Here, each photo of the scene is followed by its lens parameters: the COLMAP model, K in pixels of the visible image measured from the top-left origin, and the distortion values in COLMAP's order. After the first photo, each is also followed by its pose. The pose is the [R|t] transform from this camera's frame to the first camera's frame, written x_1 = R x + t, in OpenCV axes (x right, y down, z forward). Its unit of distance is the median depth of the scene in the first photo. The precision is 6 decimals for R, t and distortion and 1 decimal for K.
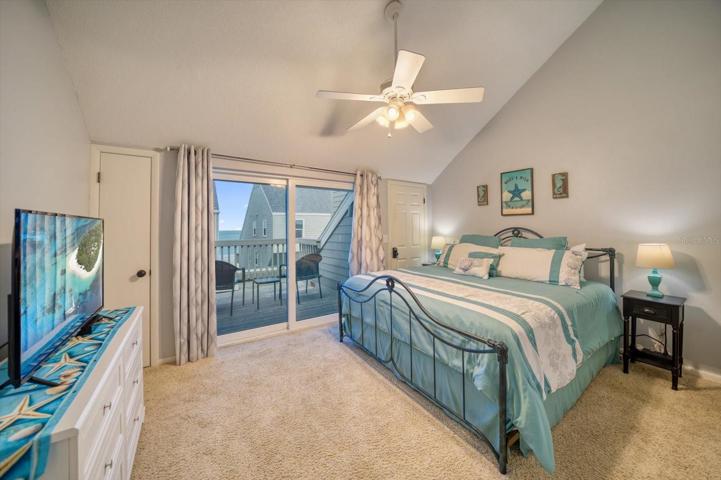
lens RADIAL K [[251.1, 0, 362.0], [0, 251.1, 226.5], [0, 0, 1]] dist [0.000044, 0.000002]
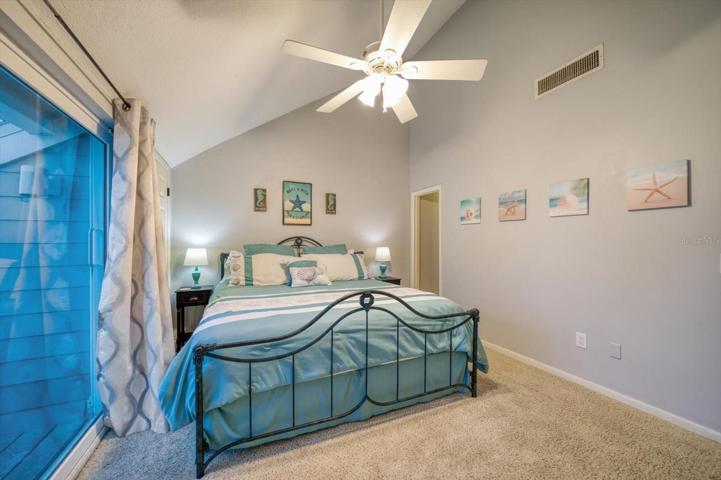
lens RADIAL K [[268.9, 0, 360.5], [0, 268.9, 240.0], [0, 0, 1]] dist [-0.000865, -0.000054]
pose [[0.173962, 0.017399, 0.984599, -0.512369], [-0.007827, 0.999837, -0.016285, 0.039855], [-0.984721, -0.004873, 0.174069, 0.630959]]
